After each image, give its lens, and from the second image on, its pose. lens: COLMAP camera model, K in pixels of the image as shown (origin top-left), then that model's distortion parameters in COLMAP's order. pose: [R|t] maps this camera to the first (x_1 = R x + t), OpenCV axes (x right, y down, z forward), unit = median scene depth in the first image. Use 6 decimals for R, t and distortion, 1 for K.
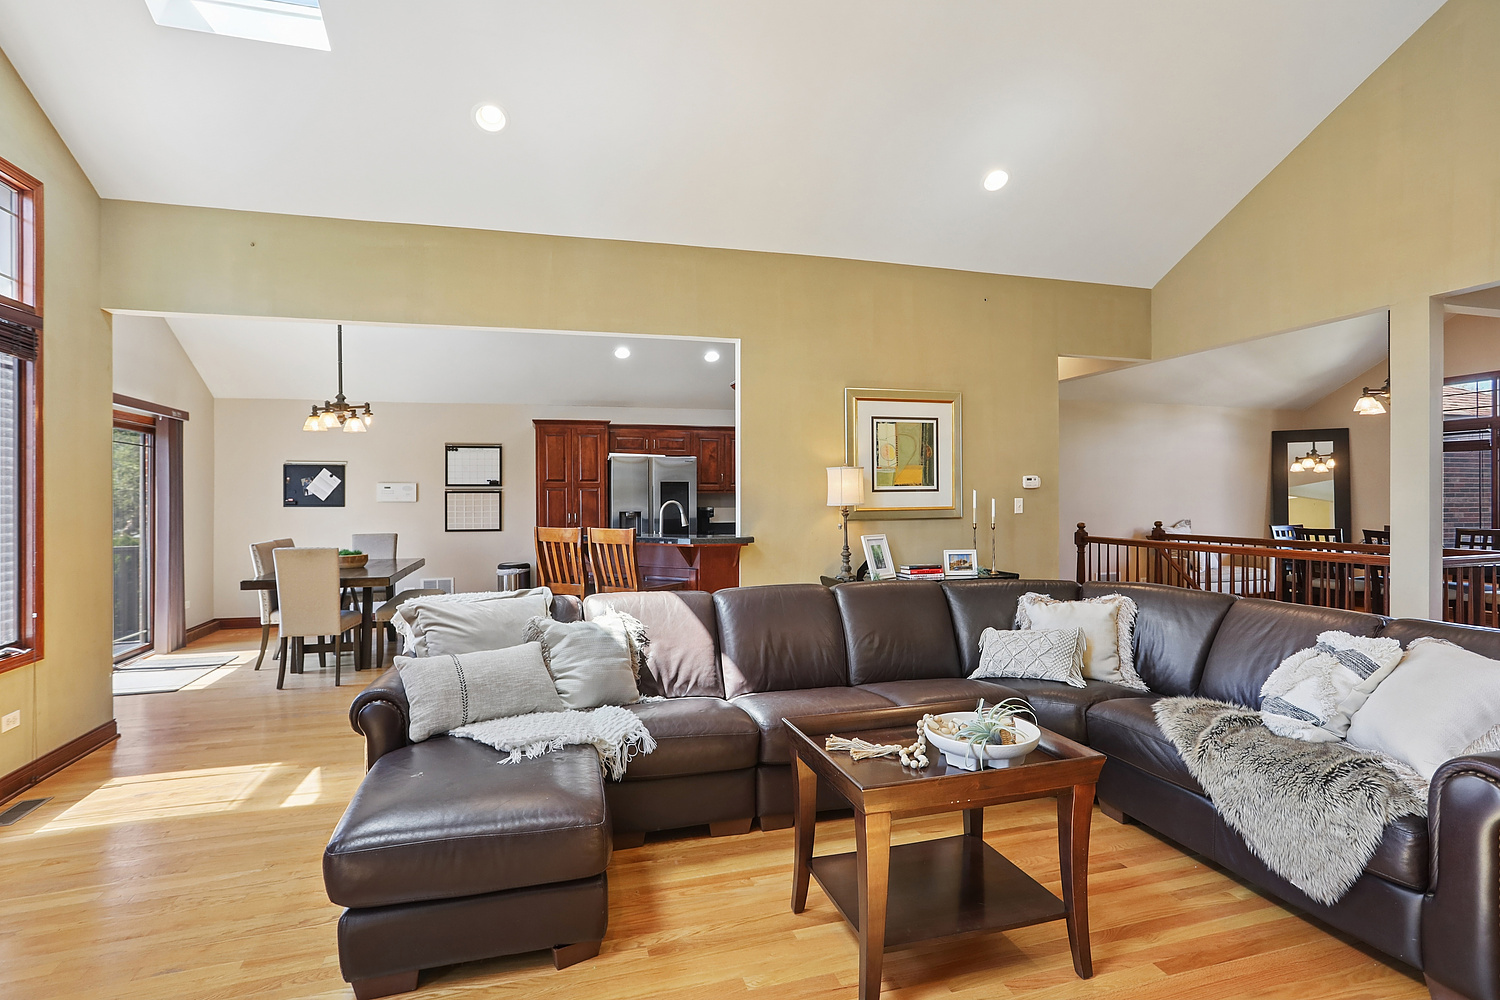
lens RADIAL K [[747.3, 0, 740.3], [0, 747.3, 503.0], [0, 0, 1]] dist [-0.059484, 0.022768]
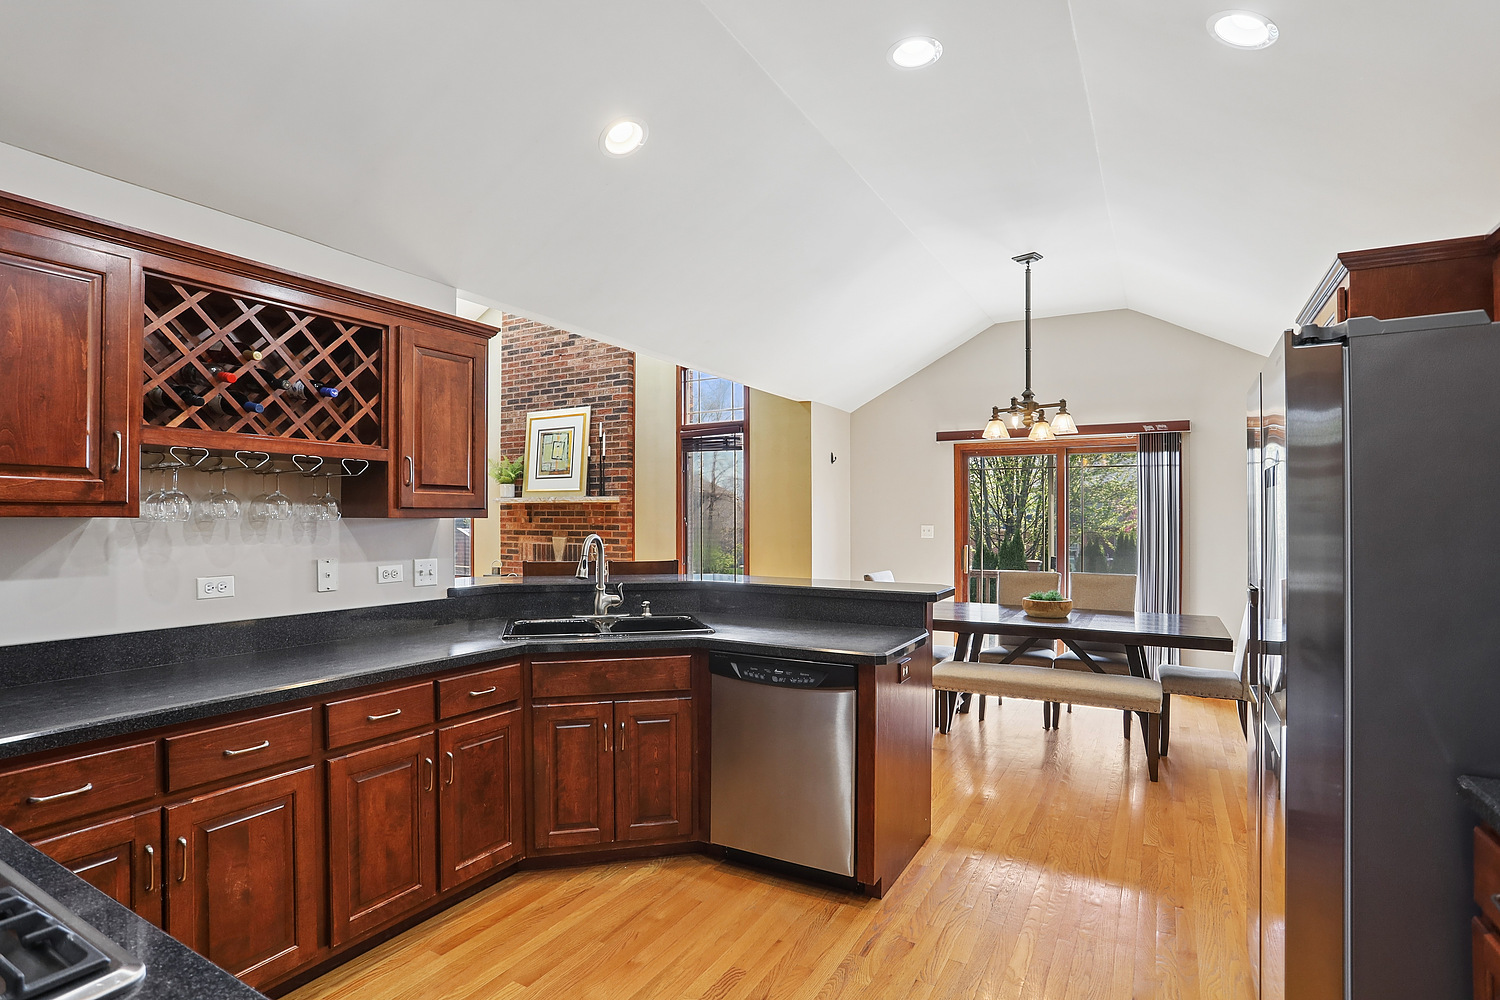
lens RADIAL K [[747.3, 0, 746.8], [0, 747.3, 501.7], [0, 0, 1]] dist [-0.059484, 0.022768]
pose [[-0.702152, -0.008136, -0.711981, 0.293925], [-0.000613, 0.999941, -0.010822, -0.025770], [0.712027, -0.007162, -0.702116, 1.626799]]
